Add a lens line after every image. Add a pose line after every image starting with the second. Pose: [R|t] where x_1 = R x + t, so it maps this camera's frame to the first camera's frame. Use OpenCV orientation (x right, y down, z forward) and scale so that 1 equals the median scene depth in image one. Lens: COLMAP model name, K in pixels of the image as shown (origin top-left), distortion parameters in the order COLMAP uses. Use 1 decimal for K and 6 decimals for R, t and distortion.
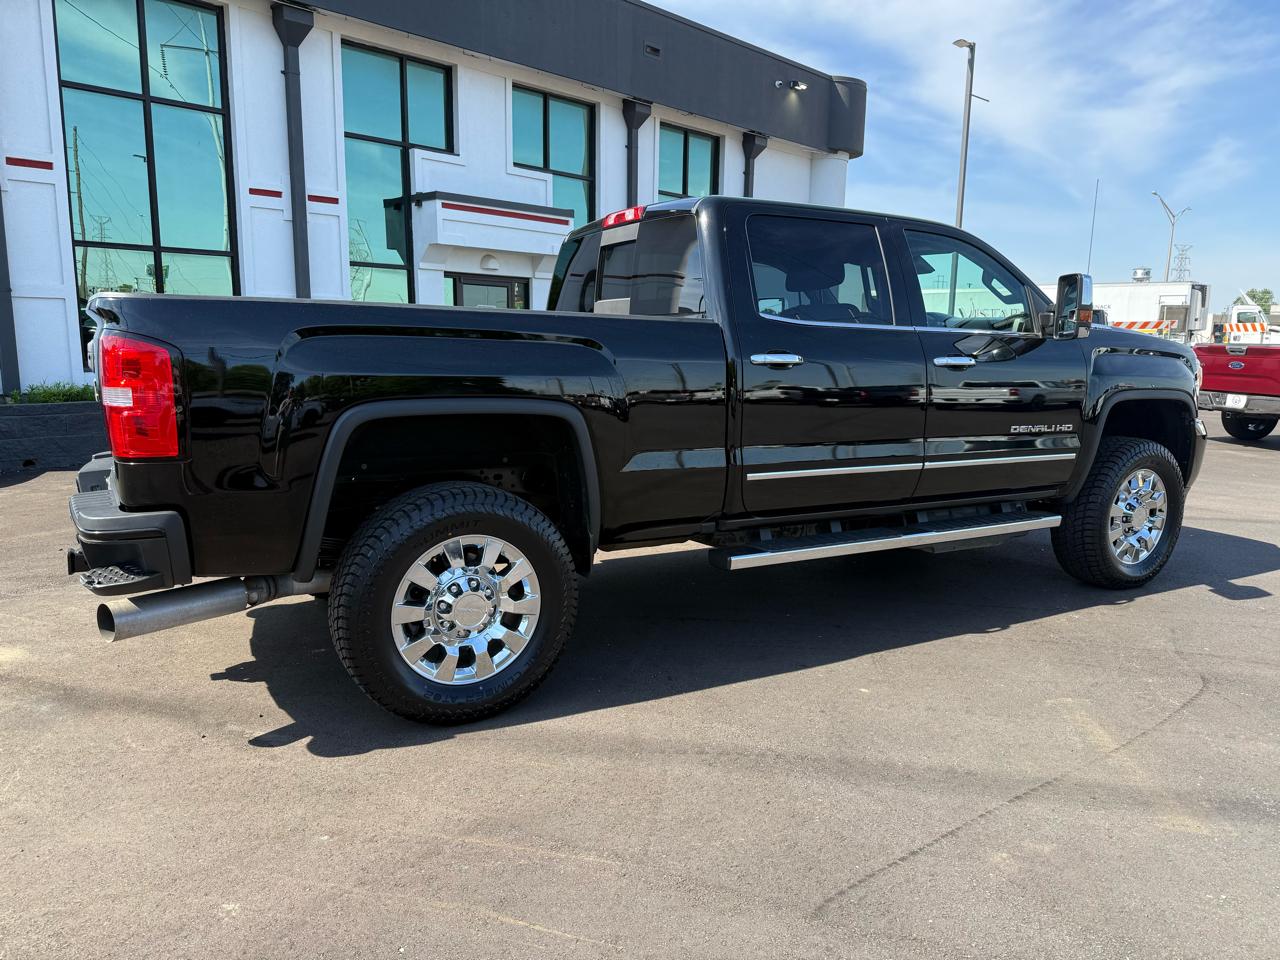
lens RADIAL K [[898.4, 0, 641.4], [0, 898.4, 485.2], [0, 0, 1]] dist [0.054729, -0.091610]
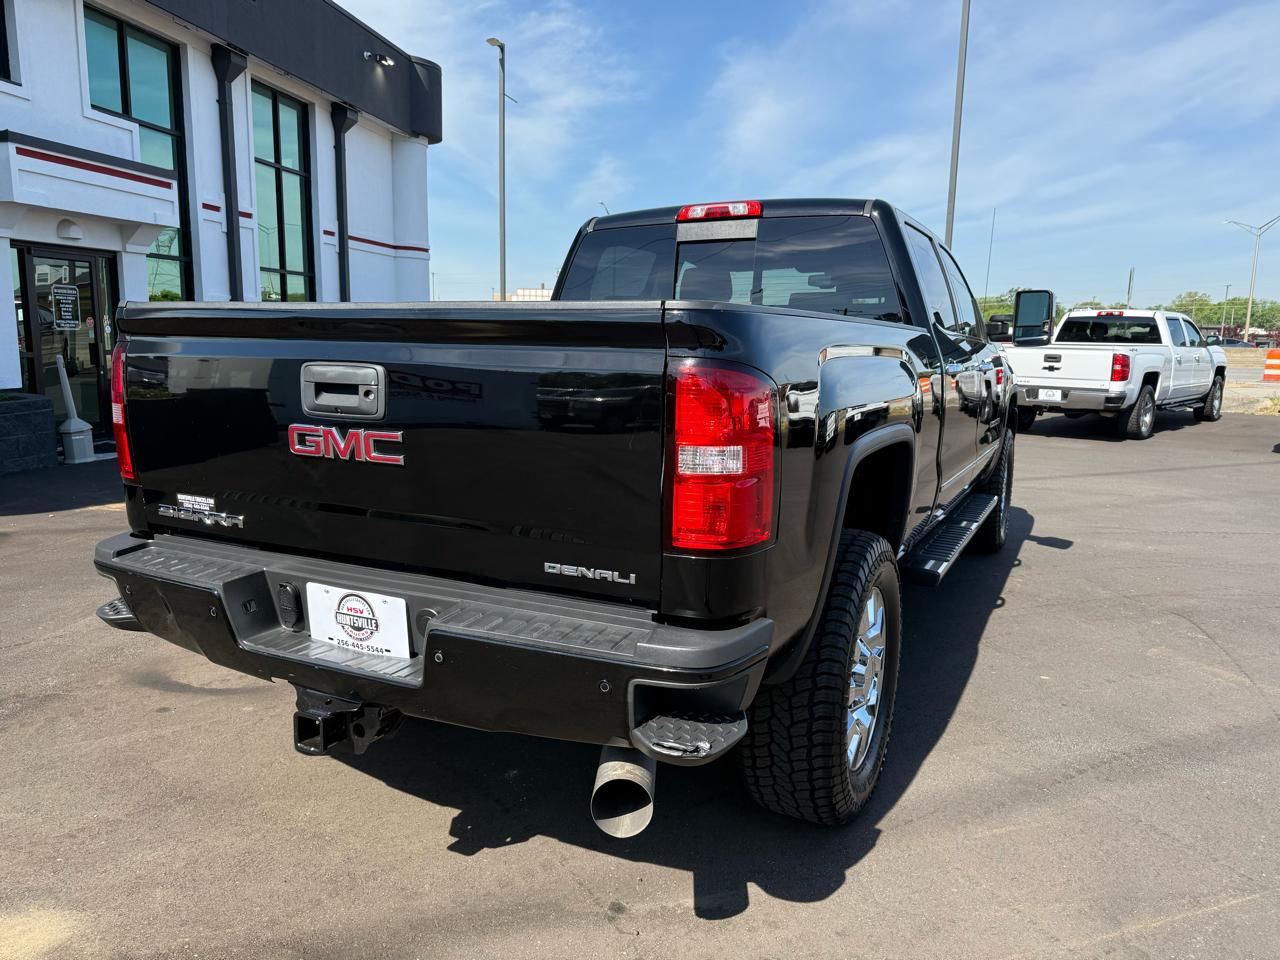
lens RADIAL K [[904.7, 0, 642.8], [0, 904.7, 476.7], [0, 0, 1]] dist [0.021838, -0.035483]
pose [[0.836452, -0.083187, 0.541690, -0.243101], [0.080580, 0.996338, 0.028579, -0.026958], [-0.542084, 0.019744, 0.840092, 0.118626]]
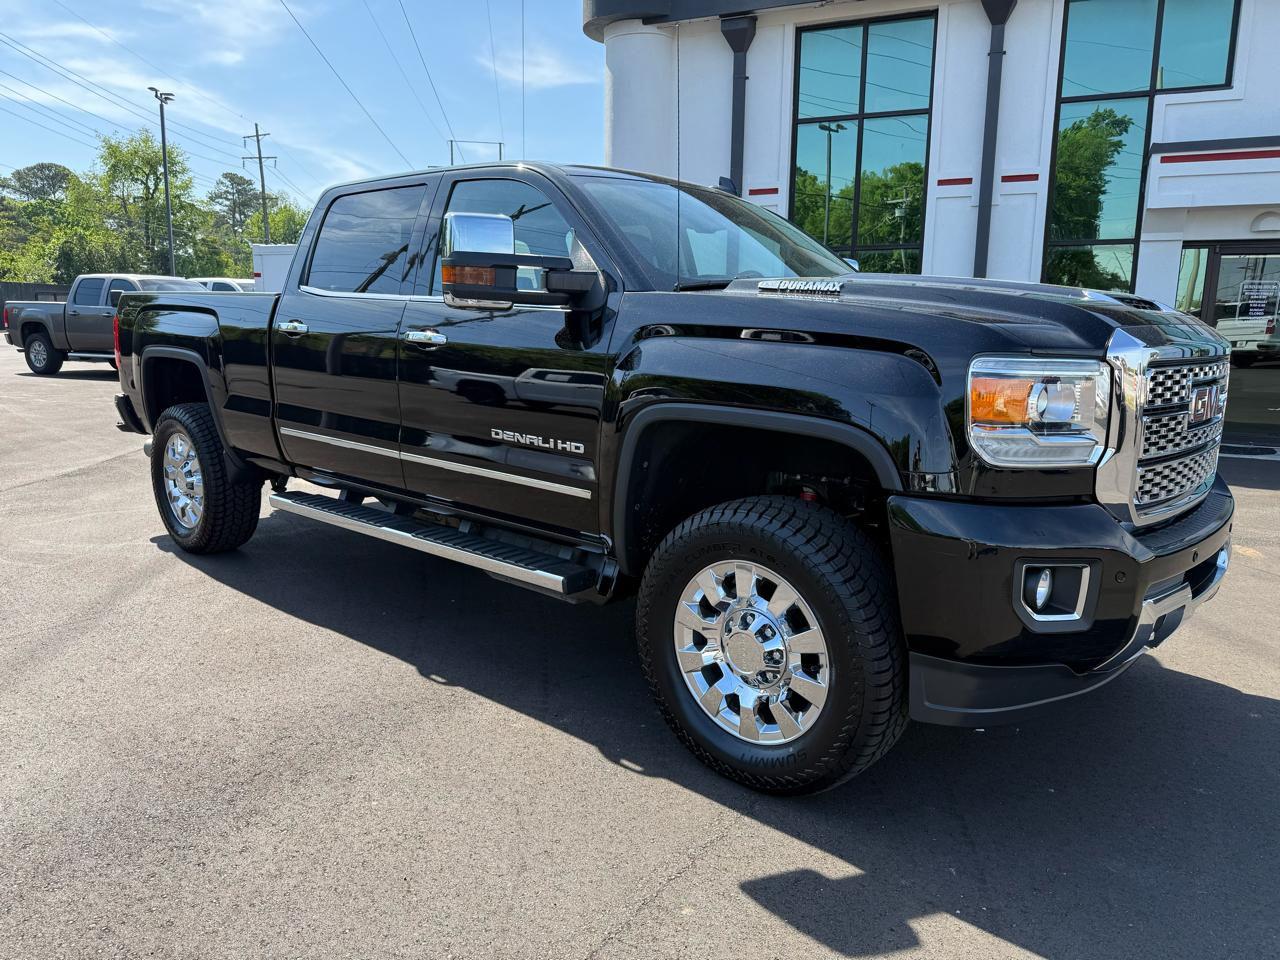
lens RADIAL K [[904.7, 0, 642.8], [0, 904.7, 476.7], [0, 0, 1]] dist [0.021838, -0.035483]
pose [[0.326433, 0.156454, -0.932182, 0.481615], [-0.158916, 0.981252, 0.109040, -0.053515], [0.931766, 0.112544, 0.345176, 0.362784]]
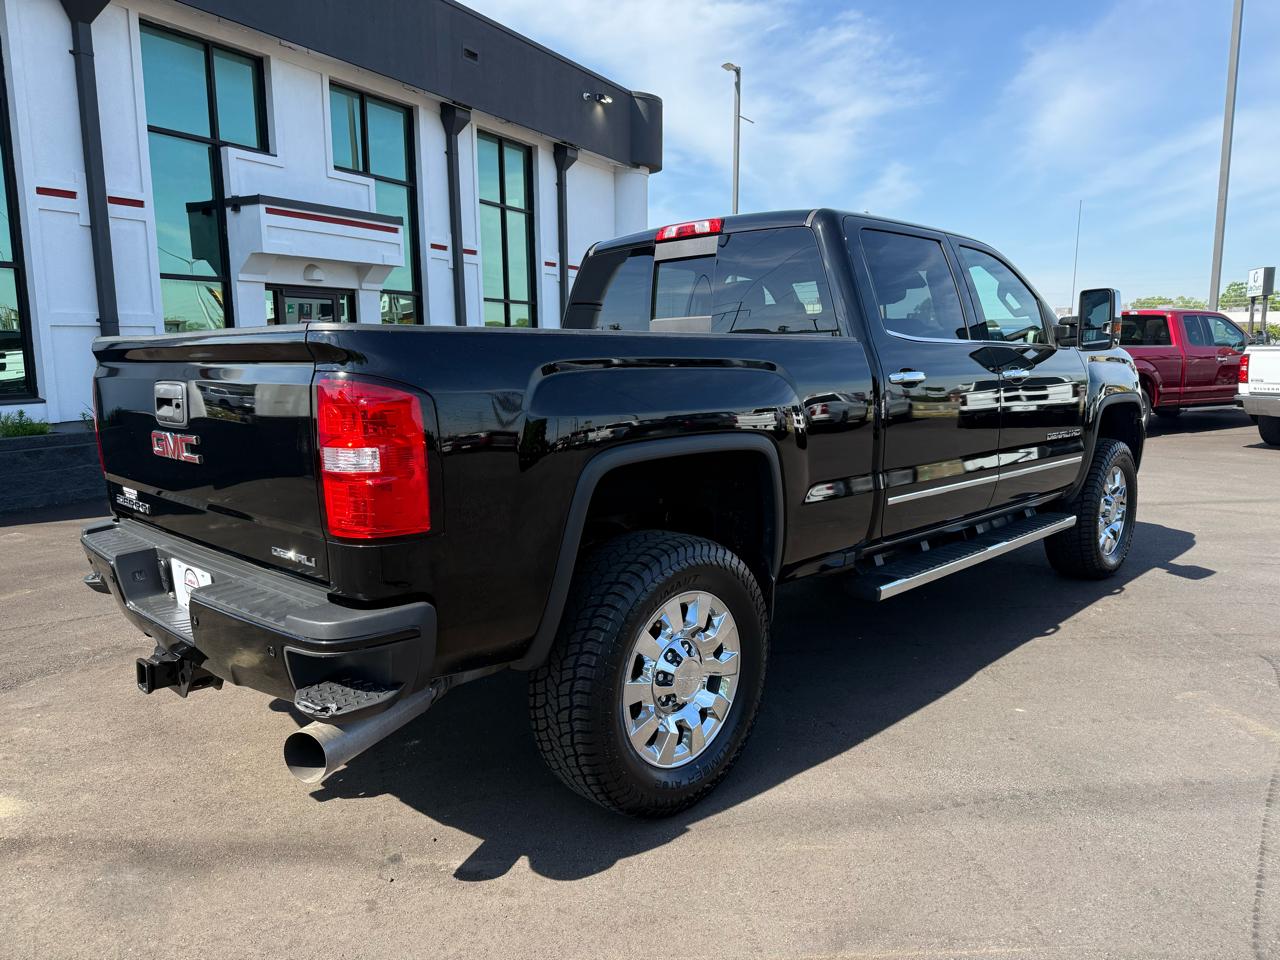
lens RADIAL K [[901.5, 0, 638.9], [0, 901.5, 475.6], [0, 0, 1]] dist [0.044275, -0.066080]
pose [[0.961753, -0.059650, 0.267343, -0.136790], [0.065260, 0.997794, -0.012139, -0.014726], [-0.266029, 0.029121, 0.963525, 0.050079]]
